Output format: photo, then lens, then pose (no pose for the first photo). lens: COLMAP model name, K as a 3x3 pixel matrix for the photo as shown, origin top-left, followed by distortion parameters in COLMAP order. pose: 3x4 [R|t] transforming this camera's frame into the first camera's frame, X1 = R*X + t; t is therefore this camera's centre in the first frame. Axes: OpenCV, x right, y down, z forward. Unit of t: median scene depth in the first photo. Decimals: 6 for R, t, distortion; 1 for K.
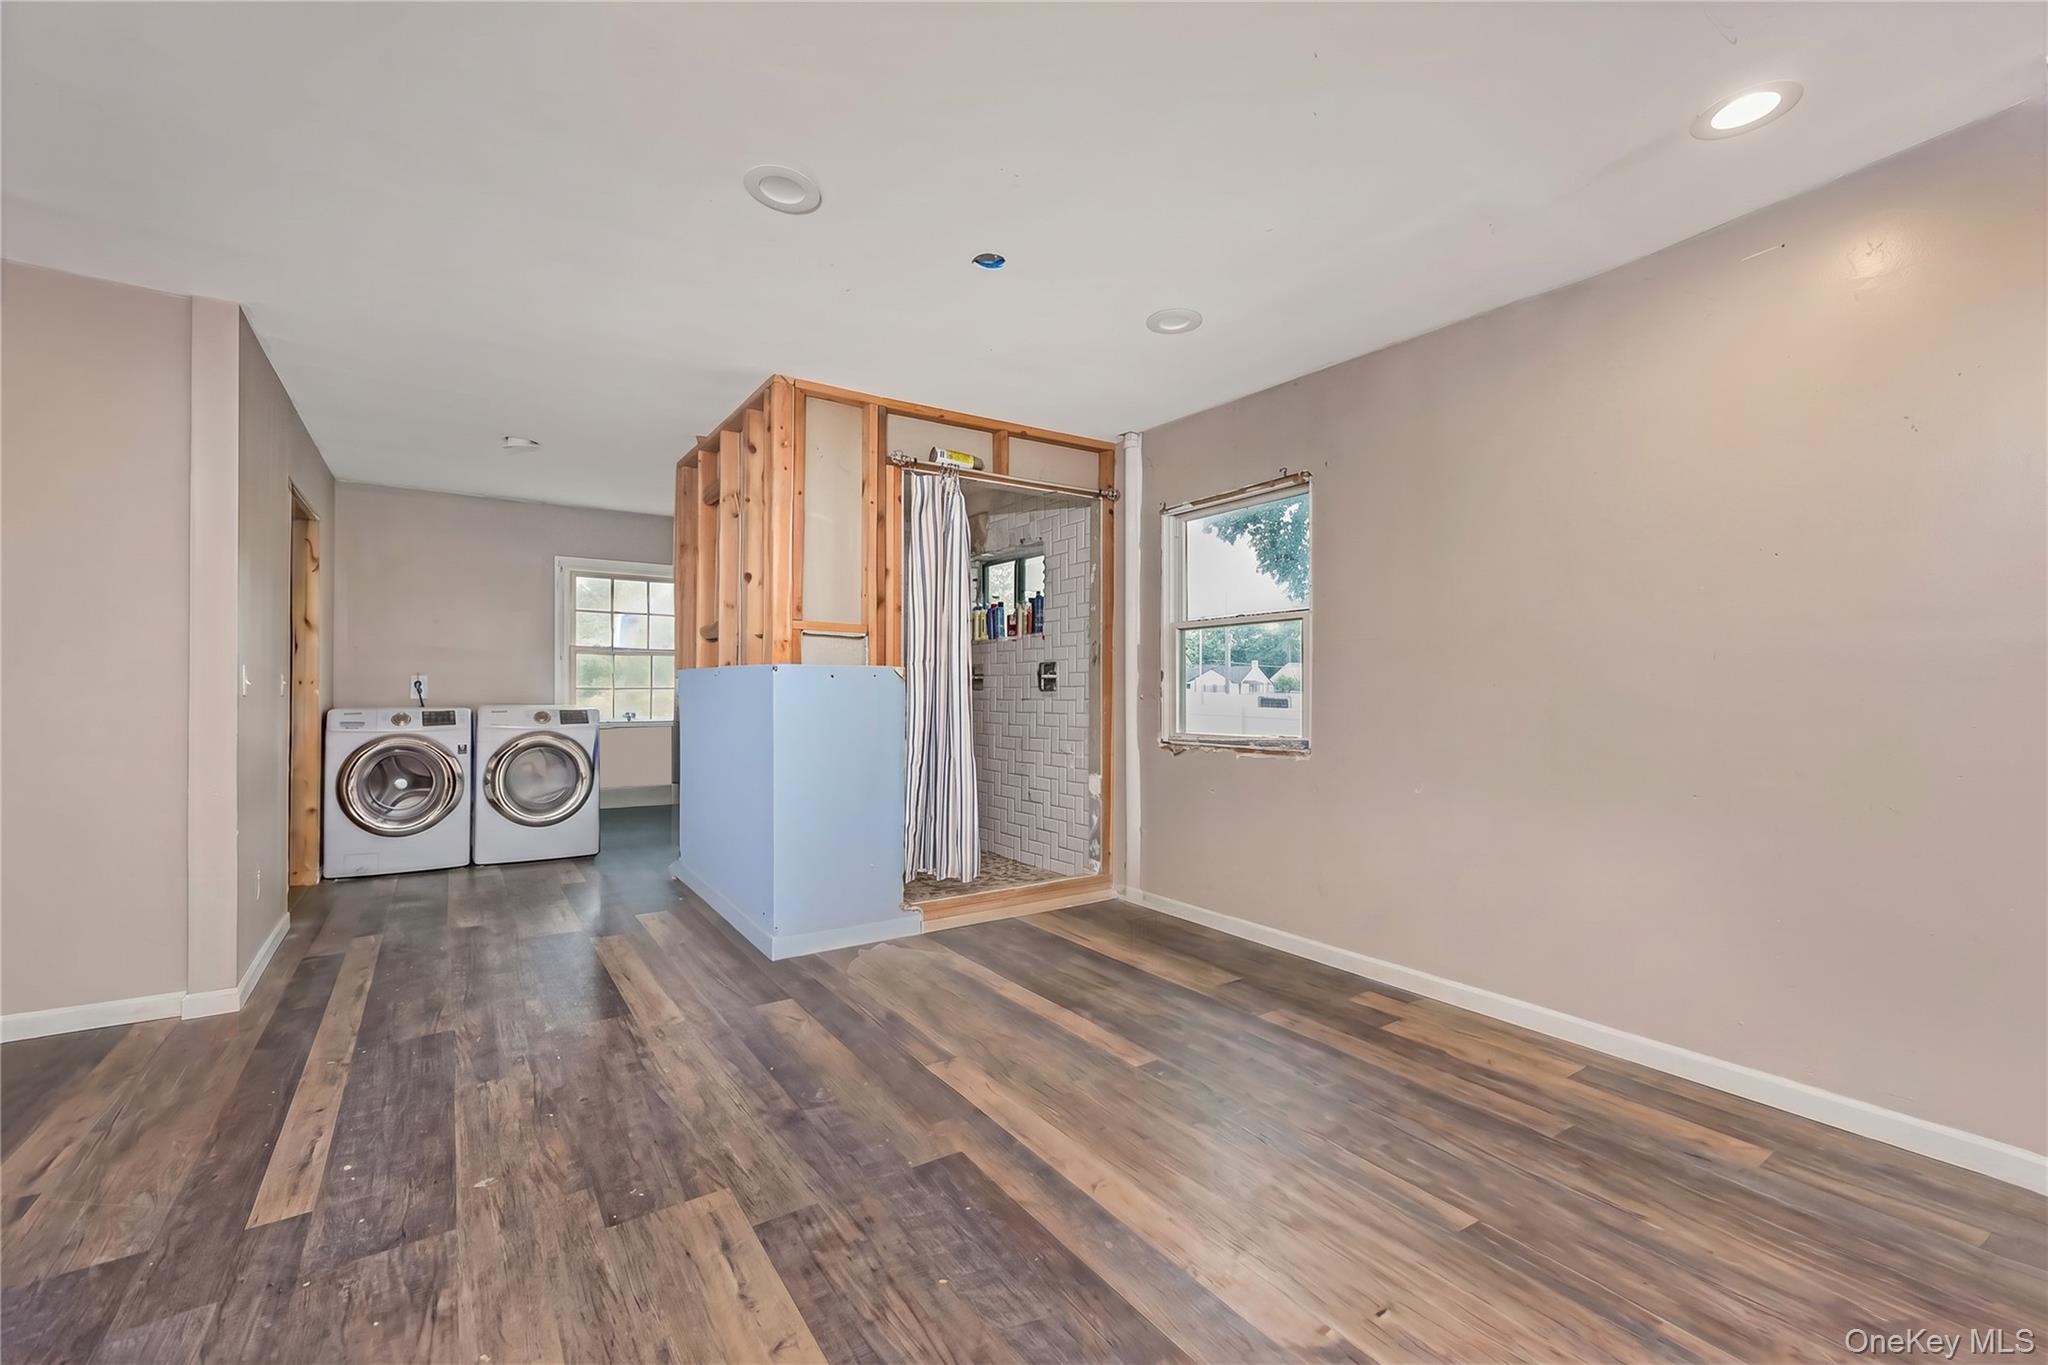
lens RADIAL K [[796.2, 0, 1028.0], [0, 796.2, 683.8], [0, 0, 1]] dist [-0.002057, -0.000333]
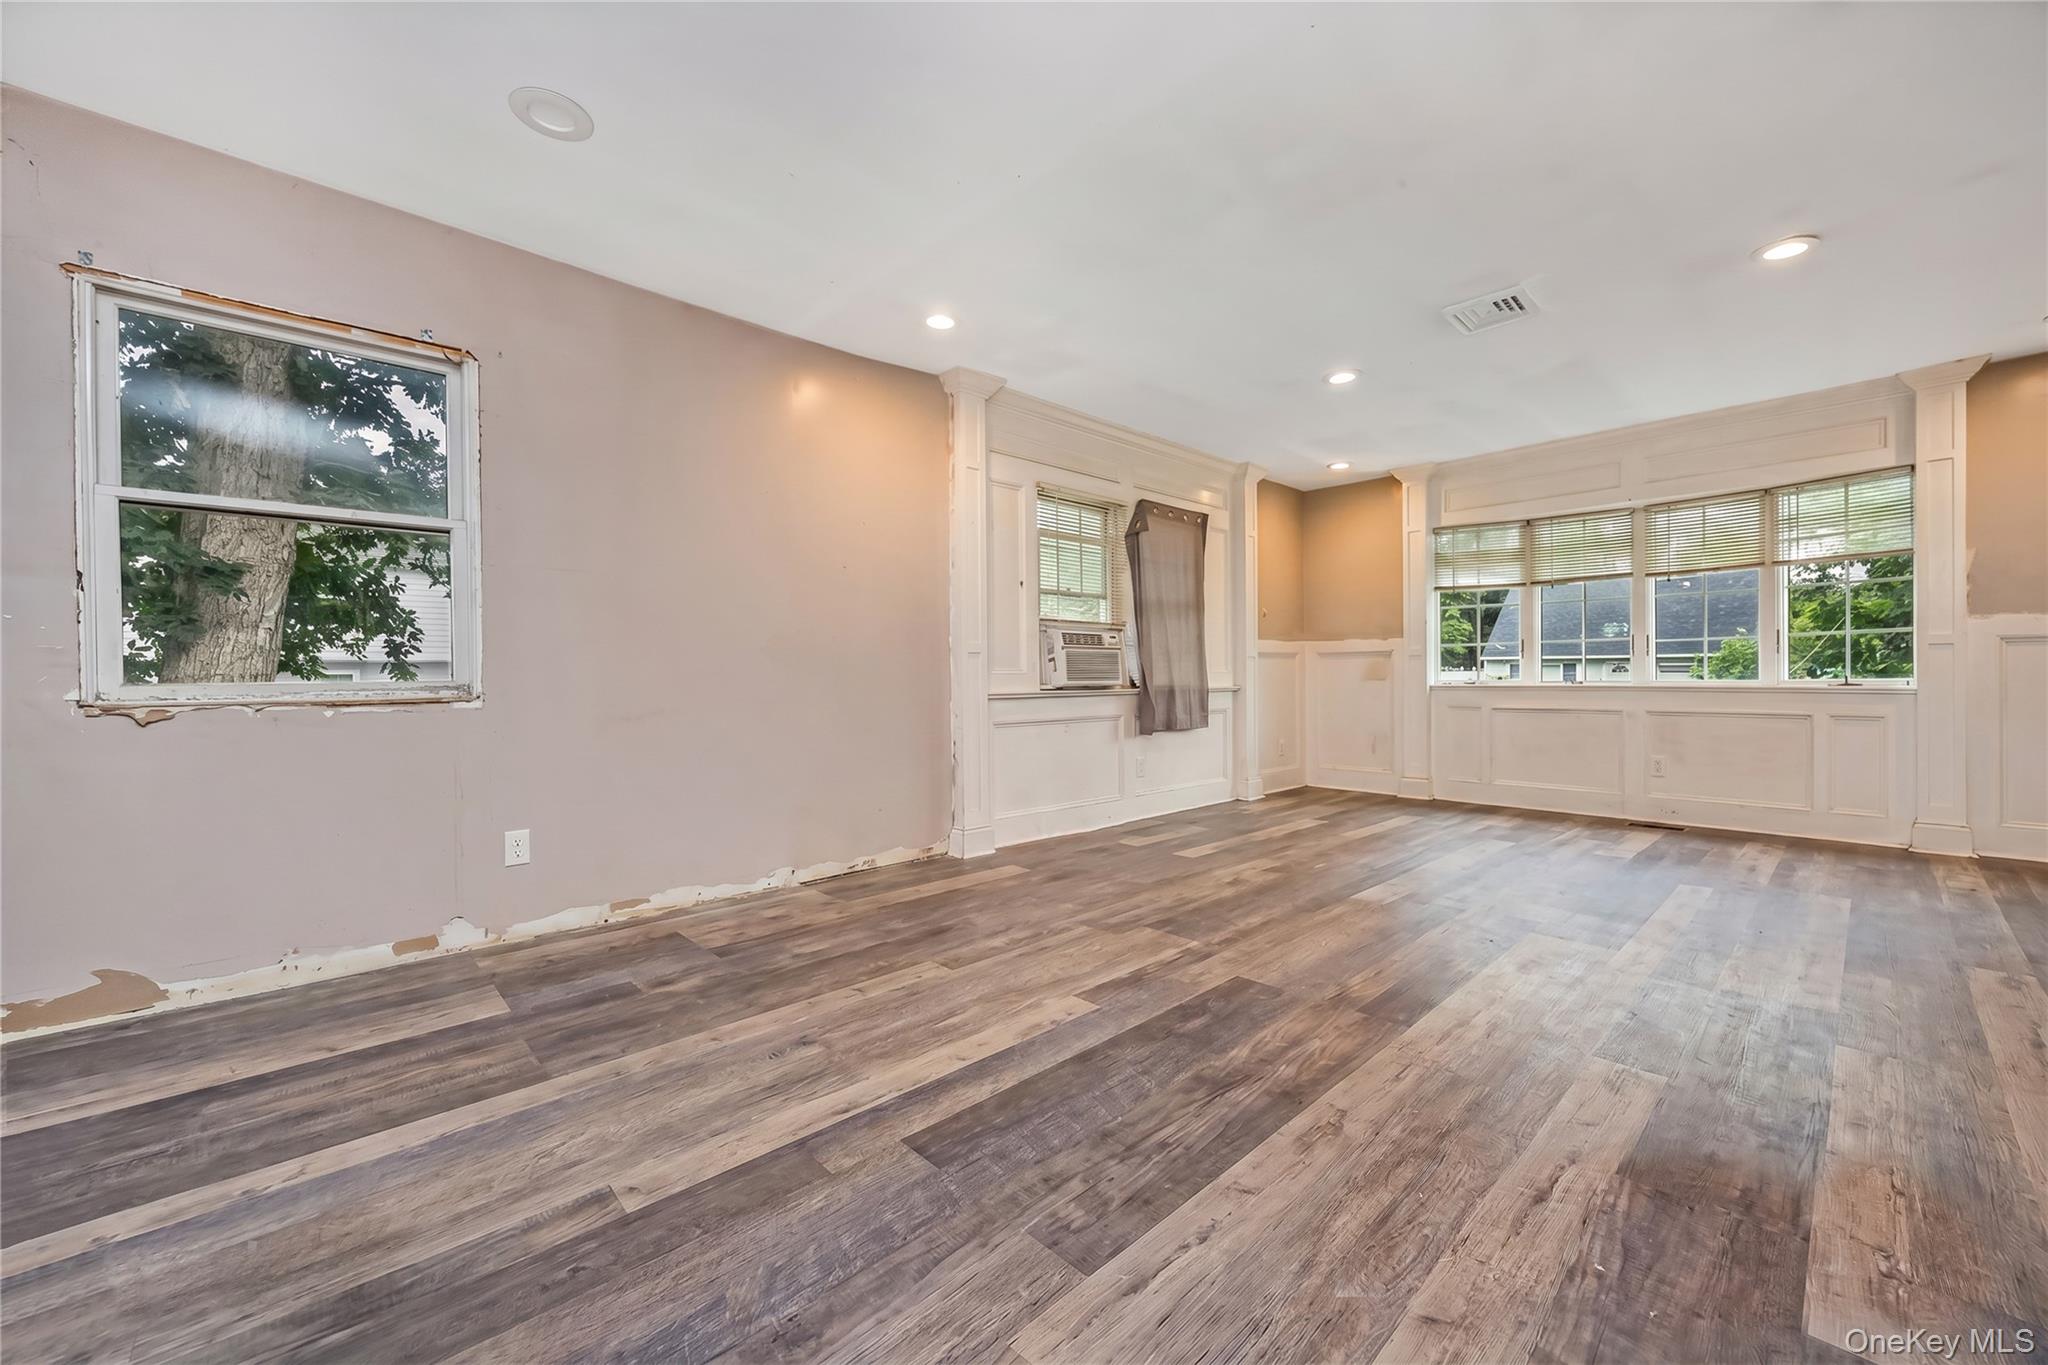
lens RADIAL K [[796.2, 0, 1028.0], [0, 796.2, 683.8], [0, 0, 1]] dist [-0.002057, -0.000333]
pose [[-0.132039, -0.000388, 0.991244, -0.999917], [-0.002136, 0.999998, 0.000107, 0.147056], [-0.991242, -0.002103, -0.132040, 1.100082]]
